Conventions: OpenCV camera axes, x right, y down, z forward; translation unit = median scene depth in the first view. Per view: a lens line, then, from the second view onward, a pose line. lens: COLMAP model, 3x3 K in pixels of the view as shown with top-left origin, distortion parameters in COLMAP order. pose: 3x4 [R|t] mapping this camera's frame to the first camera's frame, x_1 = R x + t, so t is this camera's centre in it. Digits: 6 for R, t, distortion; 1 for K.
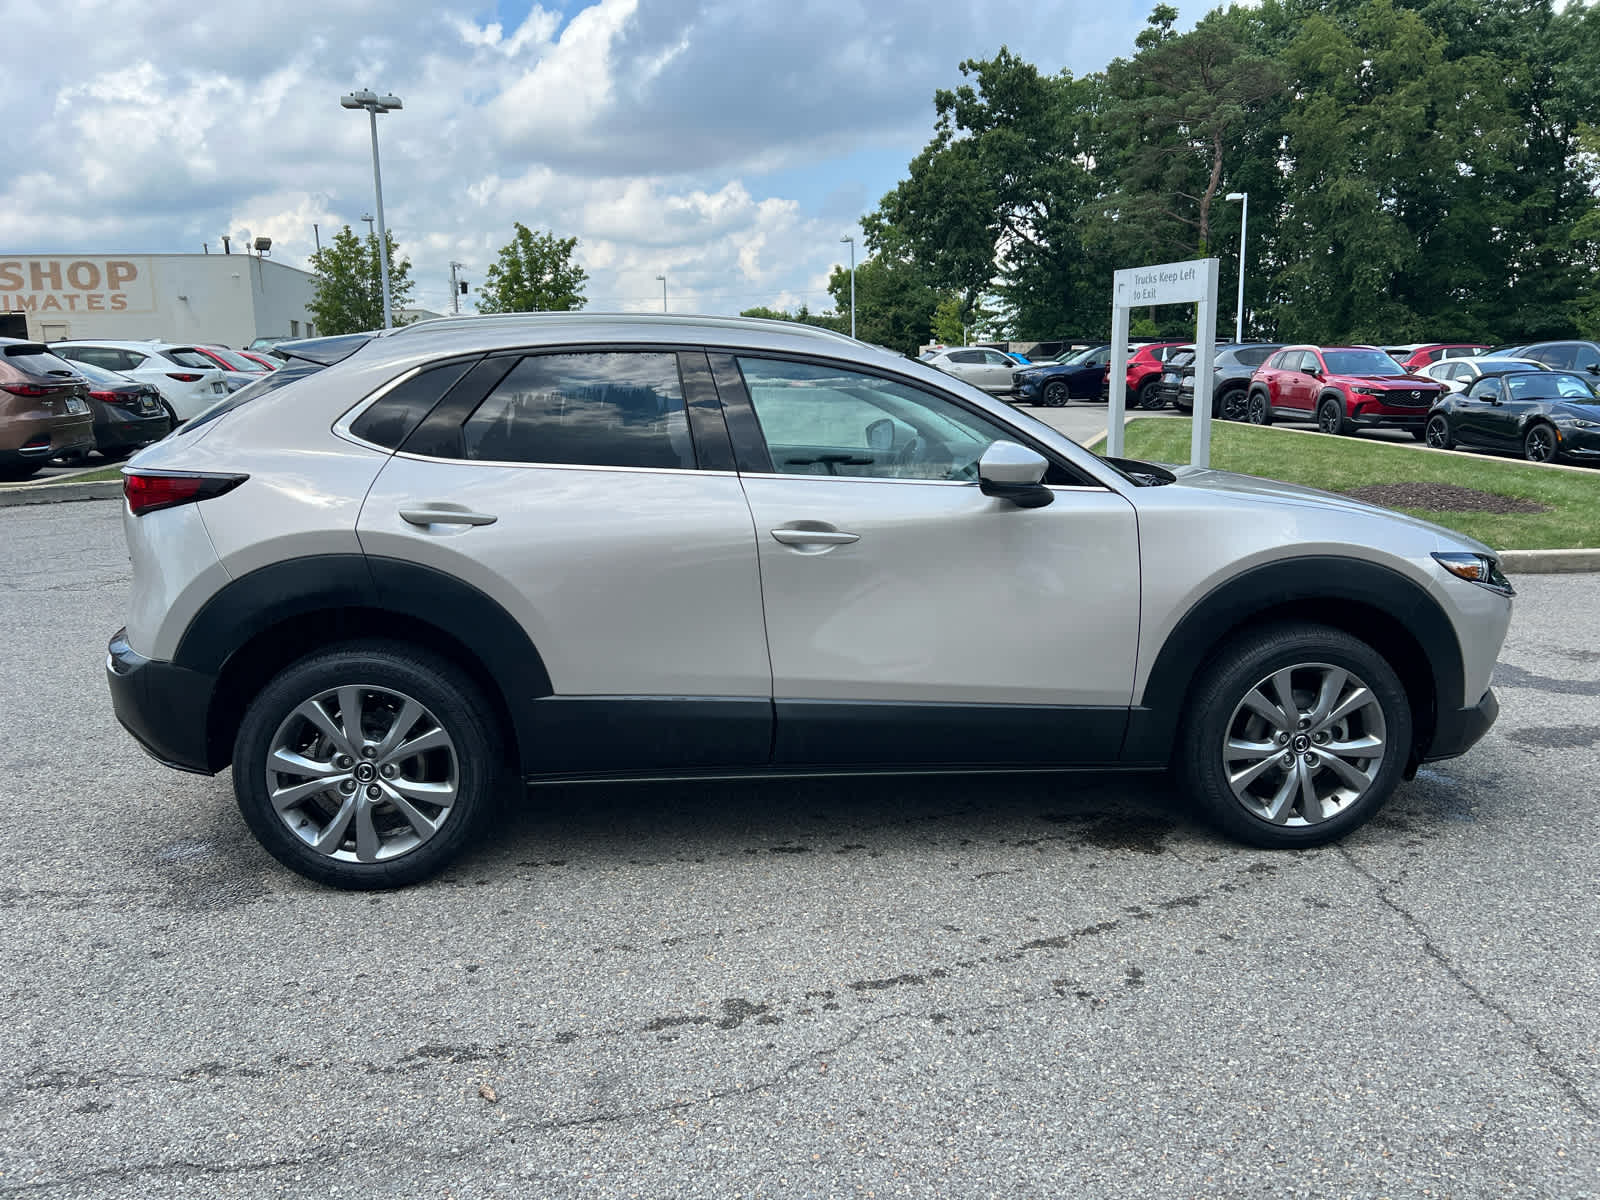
lens RADIAL K [[1208.7, 0, 806.9], [0, 1208.7, 600.0], [0, 0, 1]] dist [0.044040, -0.047147]
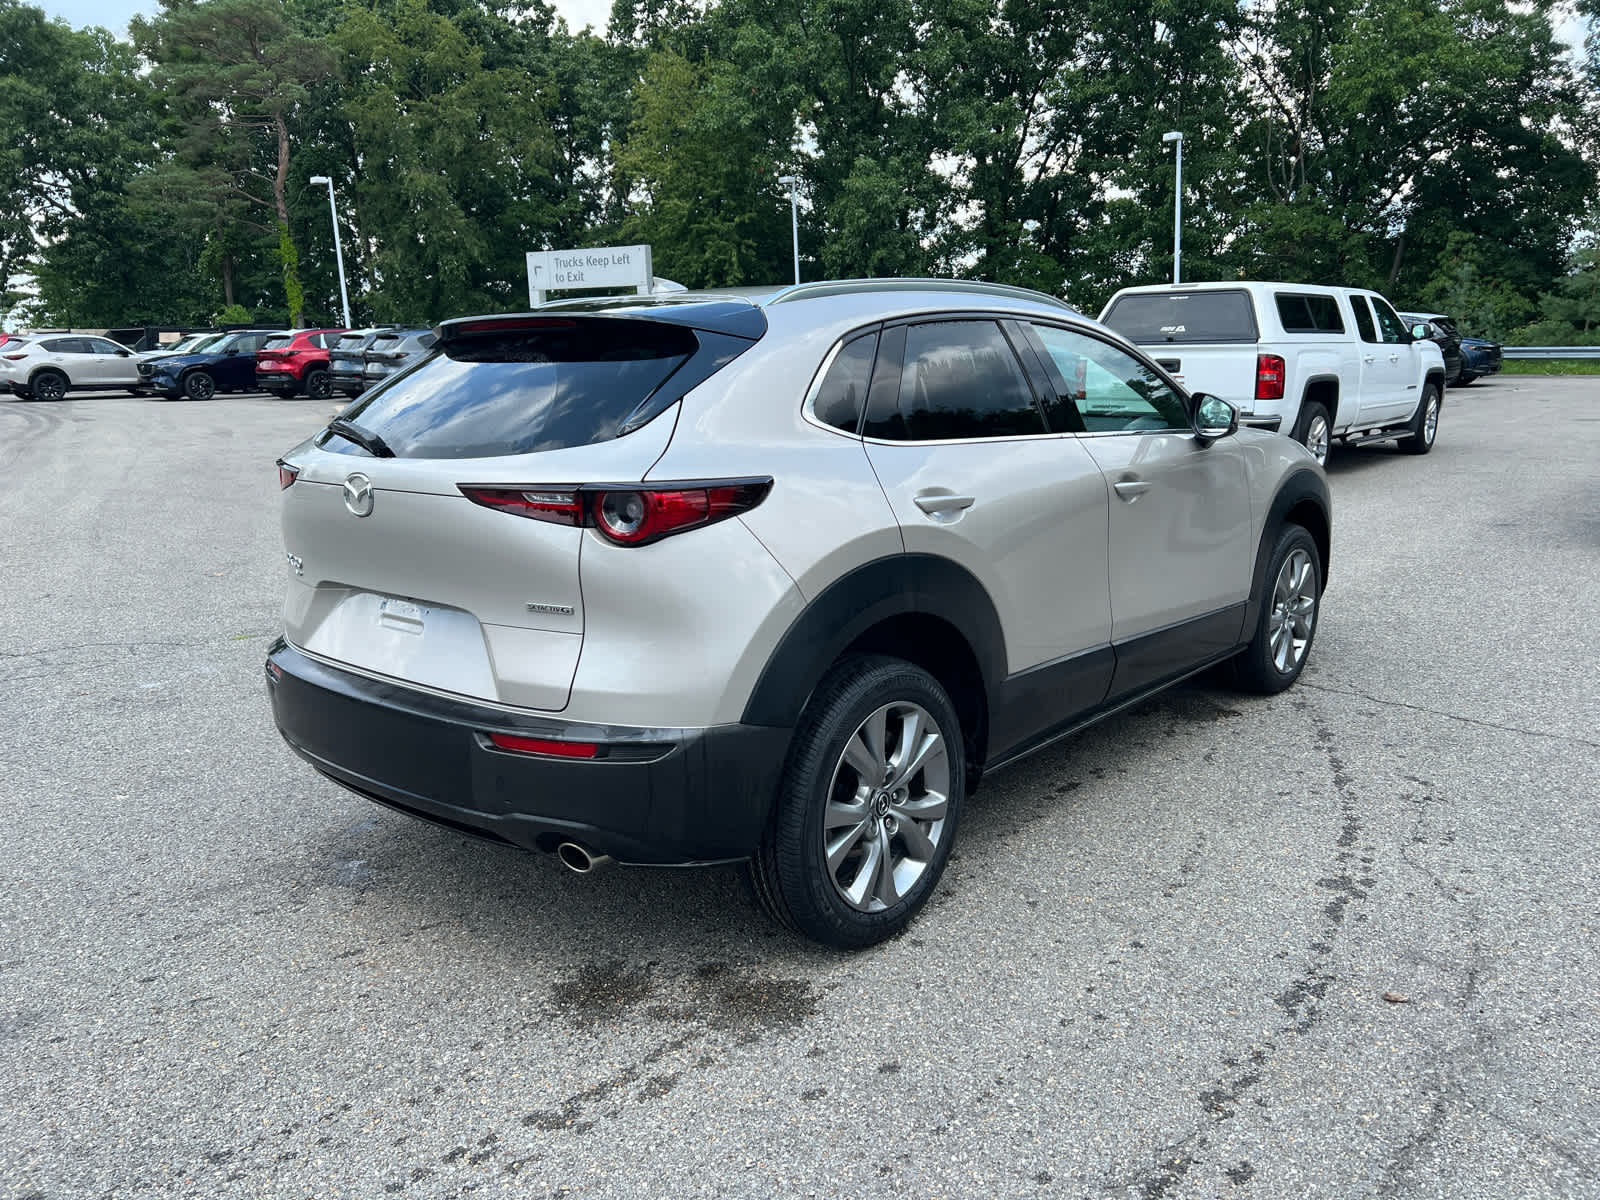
lens RADIAL K [[1210.2, 0, 800.0], [0, 1210.2, 600.0], [0, 0, 1]] dist [0.042820, -0.046412]
pose [[0.730849, -0.155580, 0.664571, -0.065374], [0.149544, 0.986517, 0.066491, -0.004727], [-0.665955, 0.050788, 0.744261, 0.026216]]
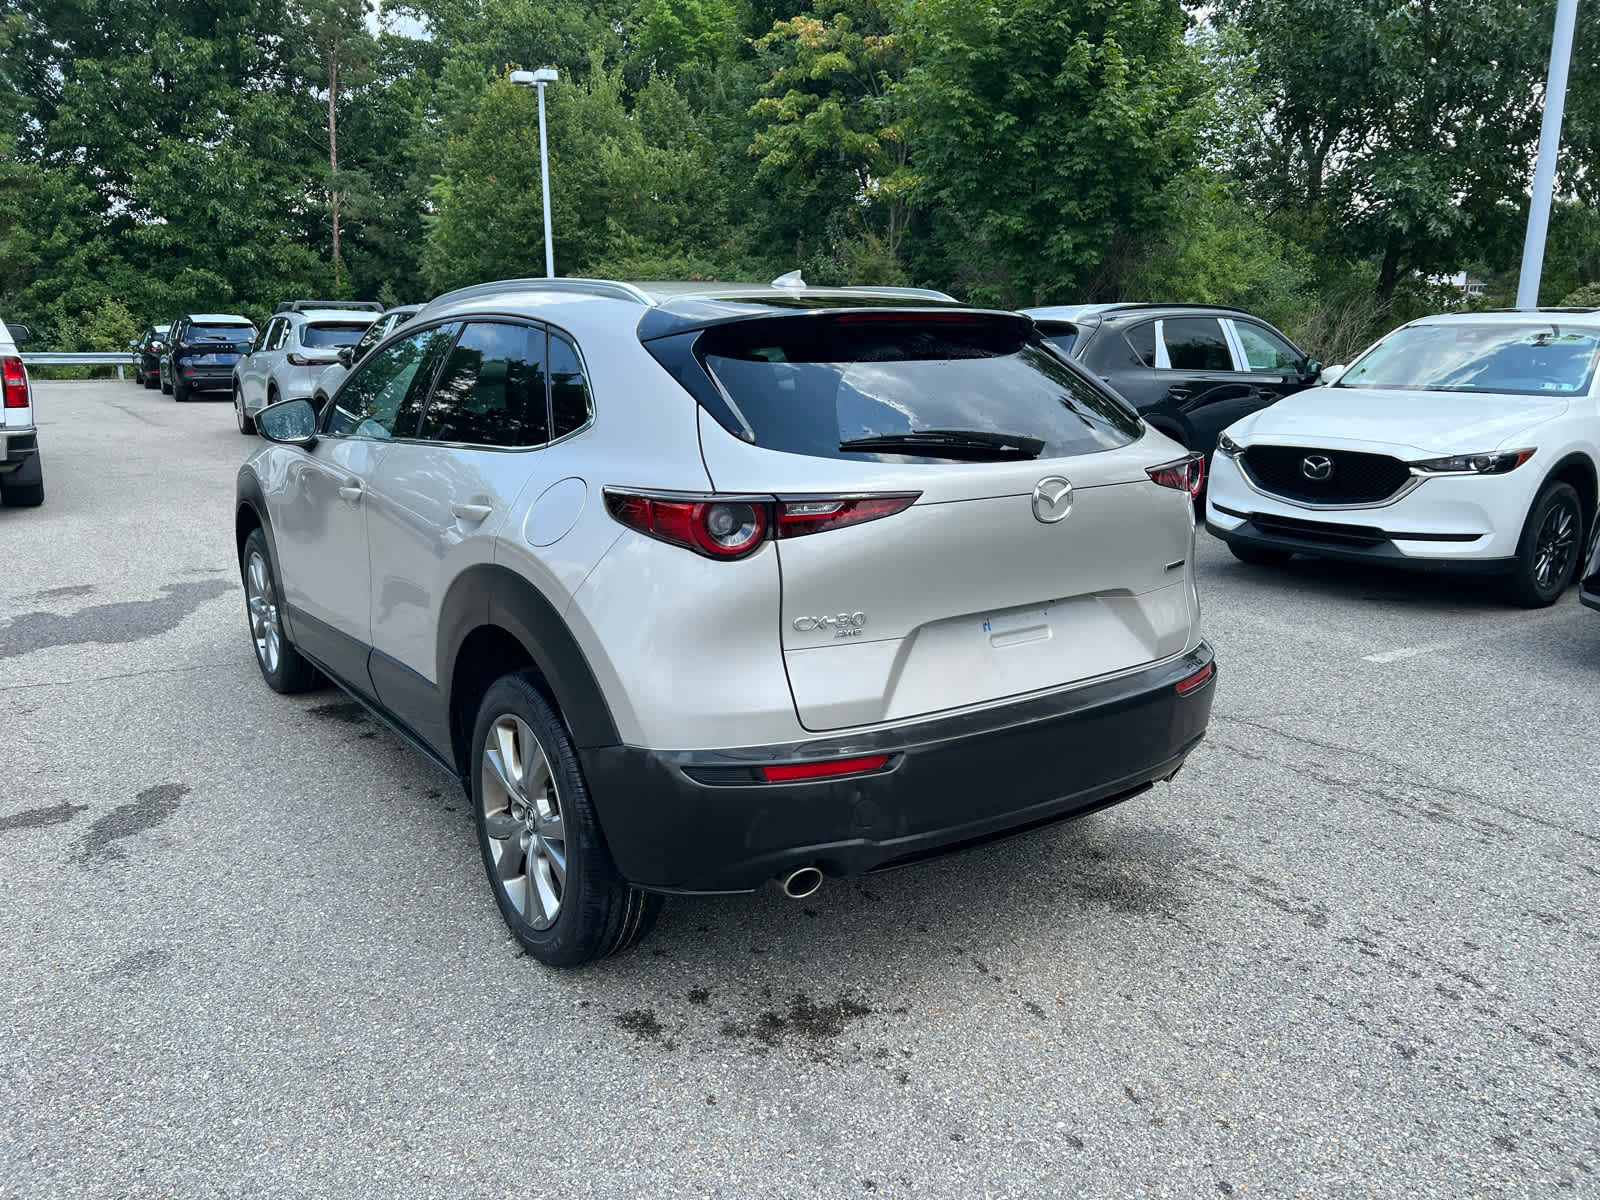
lens RADIAL K [[1208.9, 0, 800.0], [0, 1208.9, 600.0], [0, 0, 1]] dist [0.042821, -0.044611]
pose [[-0.480277, -0.189226, 0.856462, -0.083937], [0.162653, 0.940302, 0.298960, -0.023583], [-0.861904, 0.282889, -0.420827, 0.121072]]
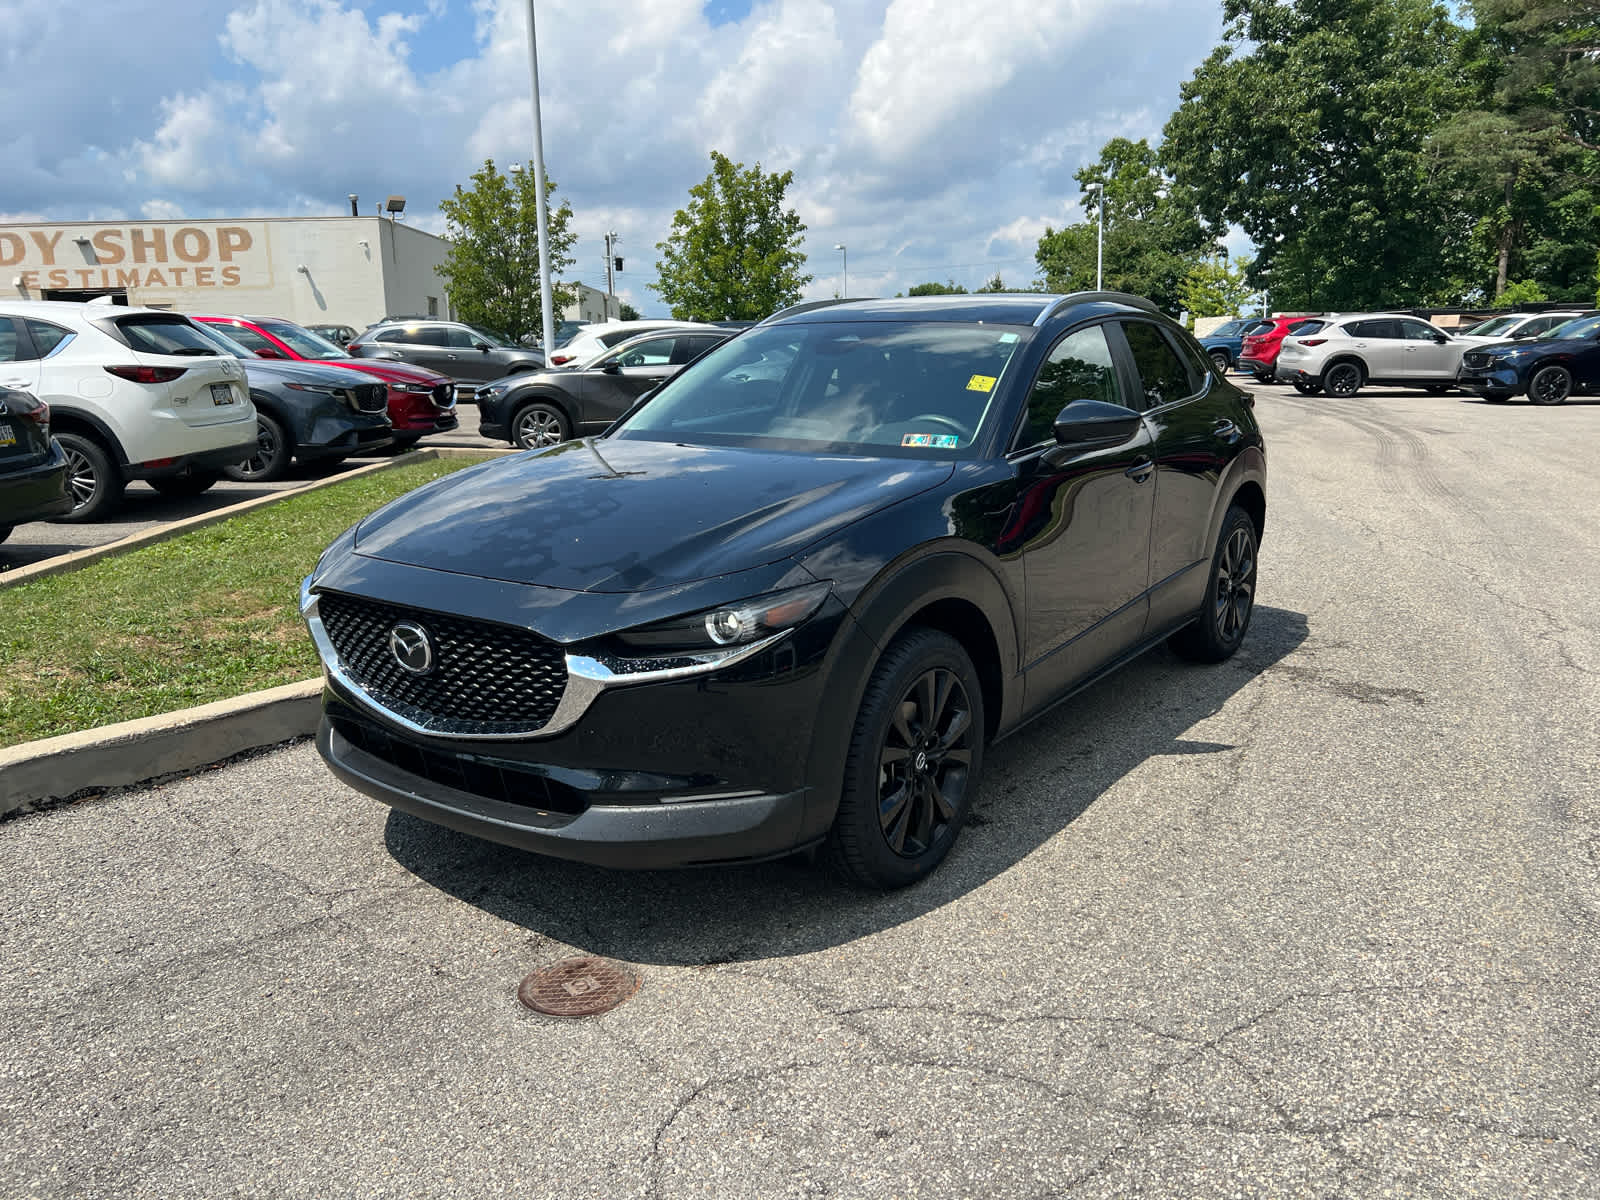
lens RADIAL K [[1206.6, 0, 794.0], [0, 1206.6, 598.4], [0, 0, 1]] dist [0.045091, -0.048033]
pose [[0.992815, 0.018292, -0.118250, -0.077734], [-0.016789, 0.999765, 0.013693, -0.041394], [0.118472, -0.011609, 0.992889, 0.217515]]
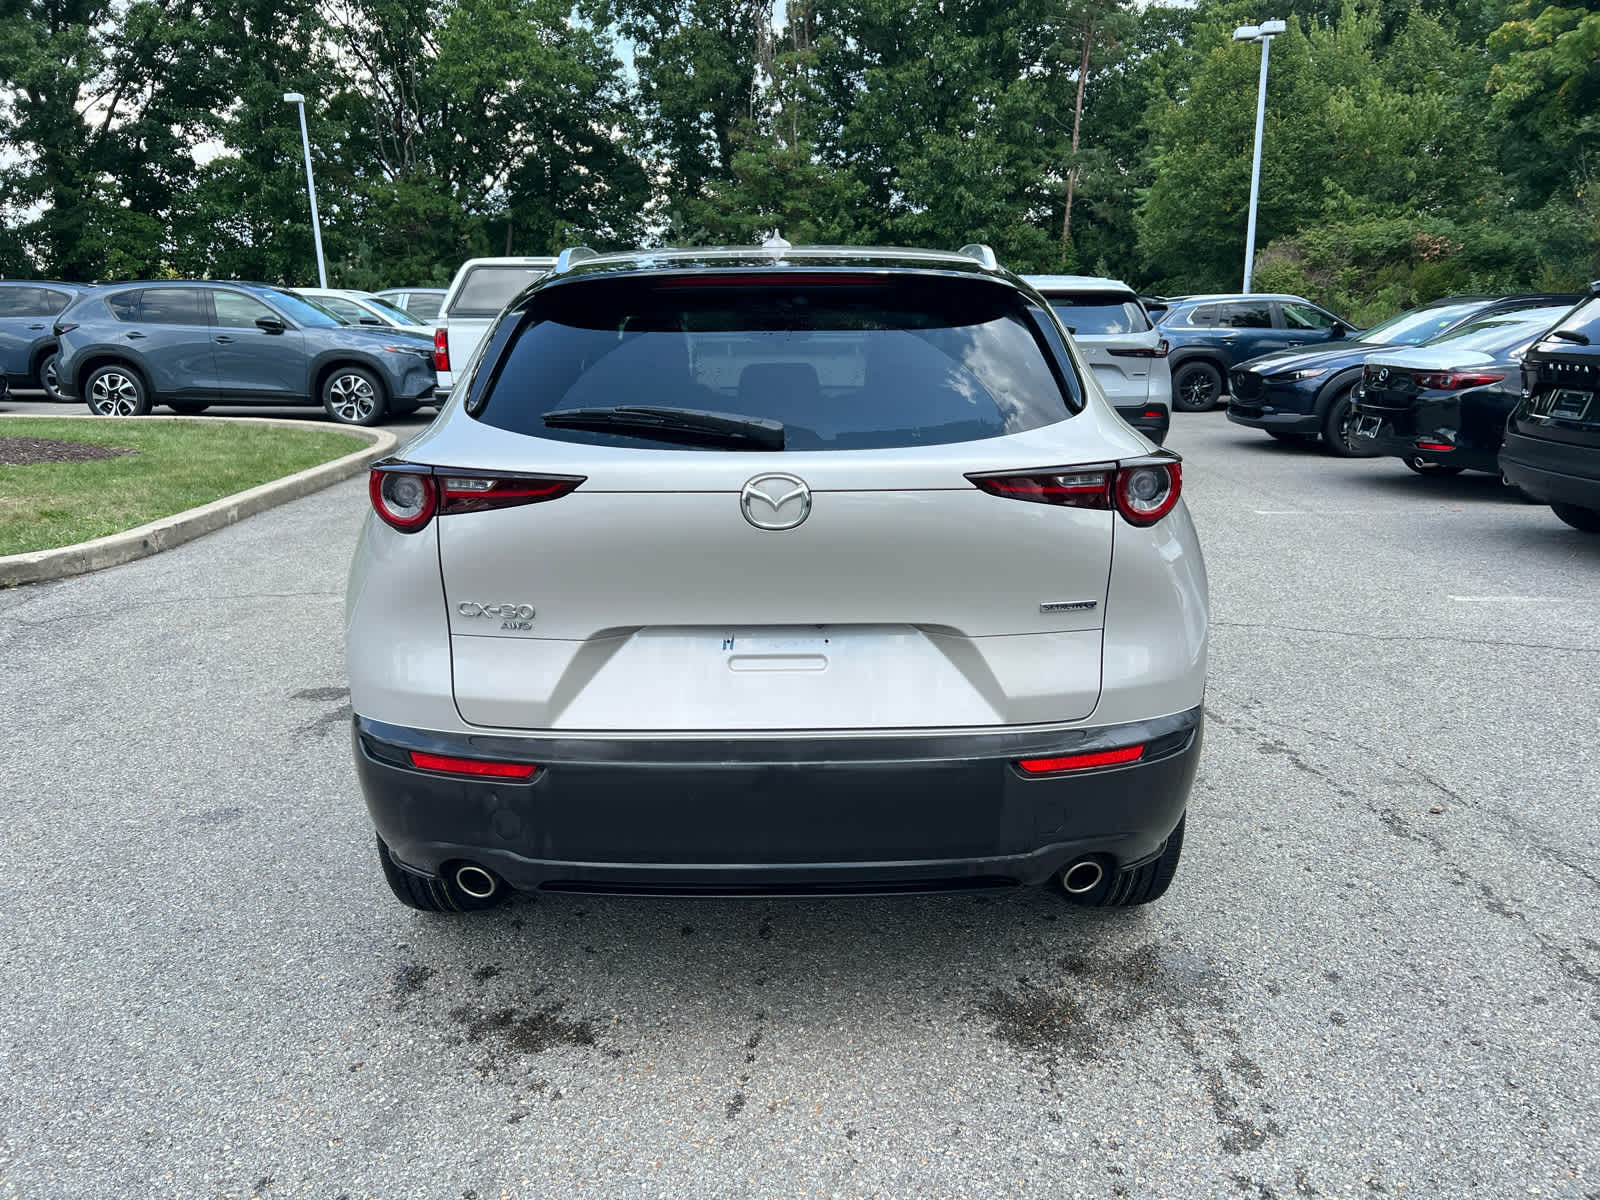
lens RADIAL K [[1210.2, 0, 800.0], [0, 1210.2, 600.0], [0, 0, 1]] dist [0.042820, -0.046412]
pose [[0.099978, -0.232177, 0.967522, -0.085632], [0.190003, 0.958955, 0.210487, -0.015056], [-0.976680, 0.162787, 0.139989, 0.079043]]
